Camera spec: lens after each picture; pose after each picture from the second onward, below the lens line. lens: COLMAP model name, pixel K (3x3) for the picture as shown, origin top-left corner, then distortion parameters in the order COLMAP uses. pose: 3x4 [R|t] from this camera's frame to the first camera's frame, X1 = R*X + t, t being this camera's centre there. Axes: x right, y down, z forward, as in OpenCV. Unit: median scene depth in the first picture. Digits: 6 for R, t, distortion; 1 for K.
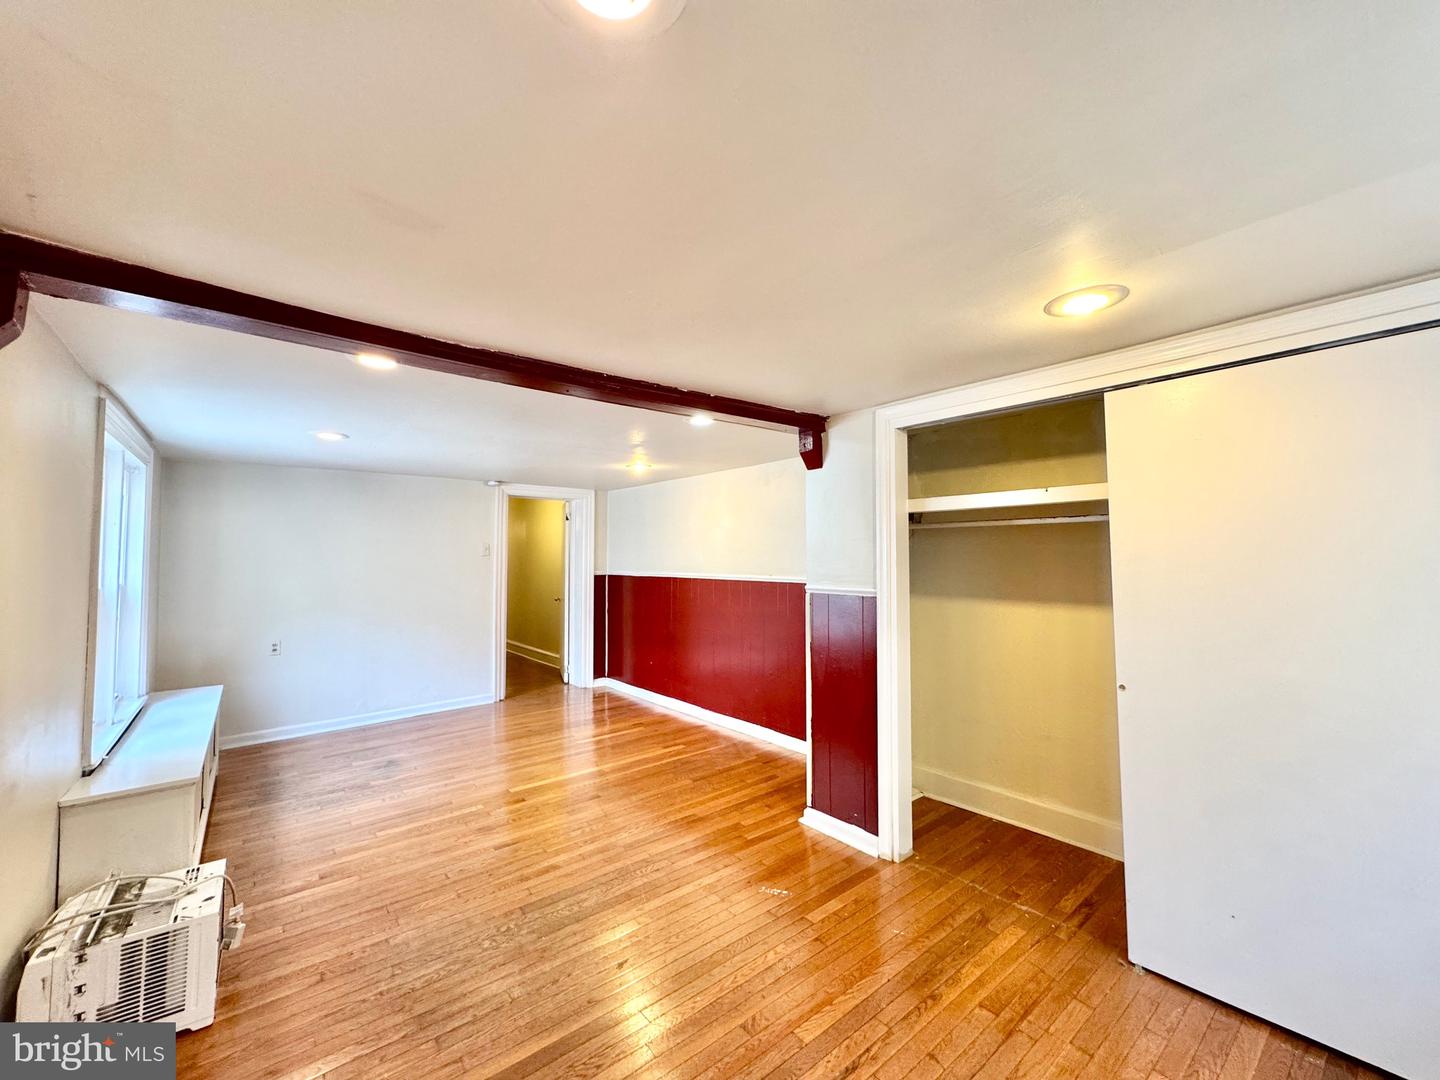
lens RADIAL K [[575.6, 0, 719.8], [0, 575.6, 538.5], [0, 0, 1]] dist [-0.001649, 0.000455]
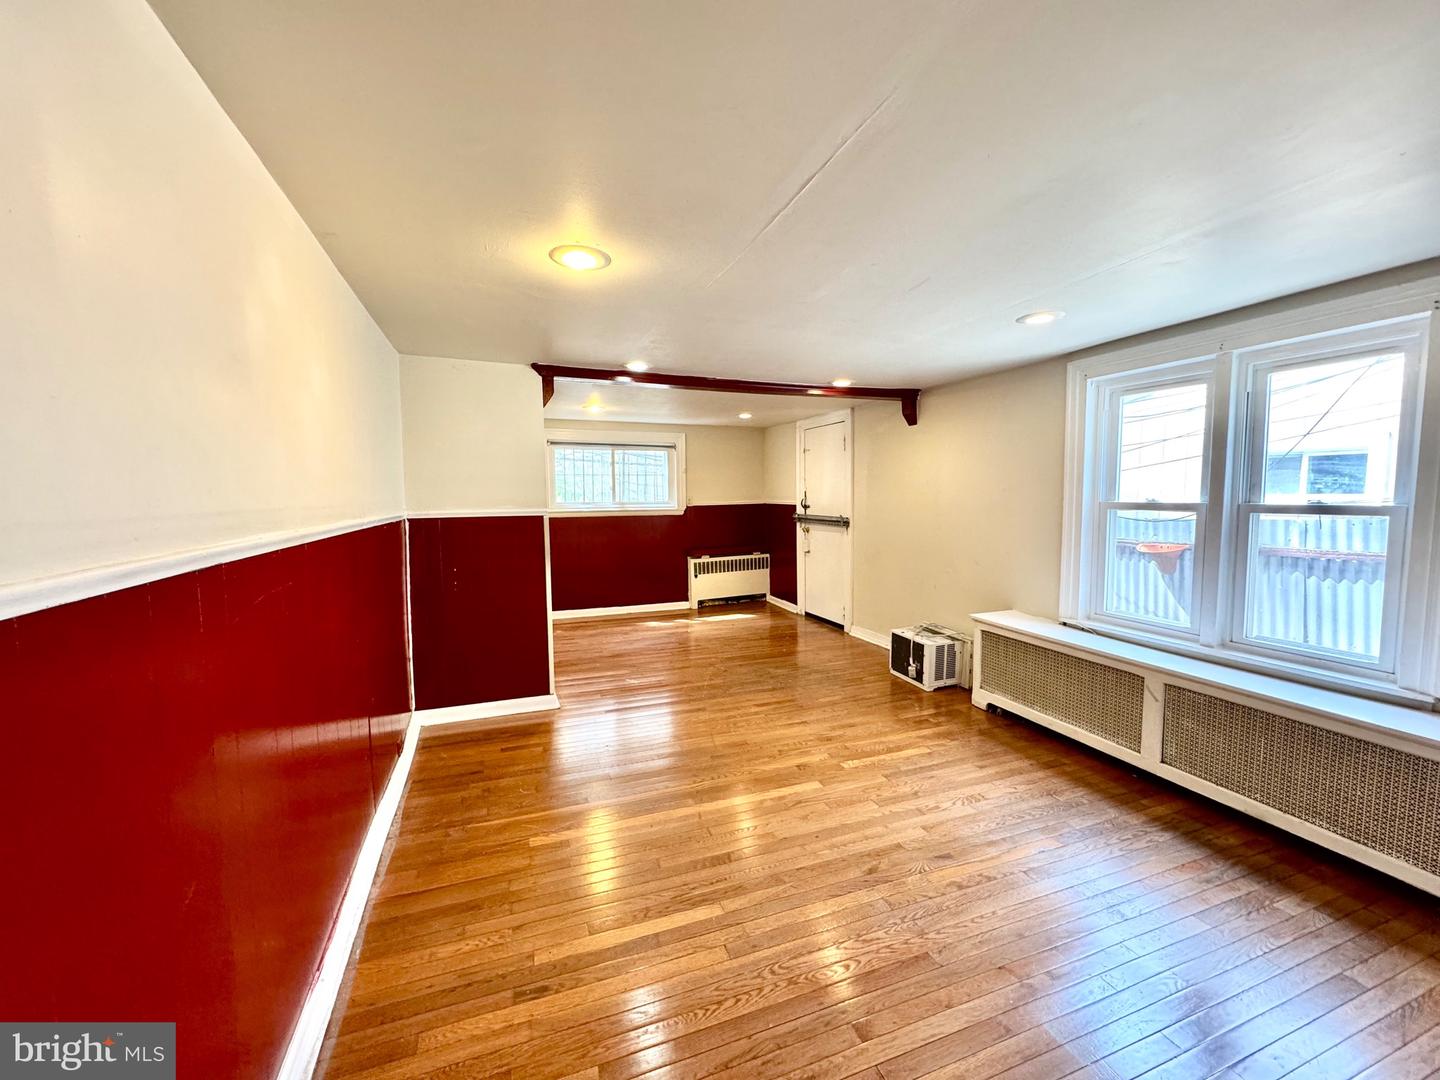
lens RADIAL K [[575.6, 0, 719.8], [0, 575.6, 538.5], [0, 0, 1]] dist [-0.001649, 0.000455]
pose [[-0.948411, -0.008607, 0.316928, -0.577269], [0.004799, 0.999127, 0.041494, 0.099741], [-0.317008, 0.040874, -0.947542, 2.115920]]
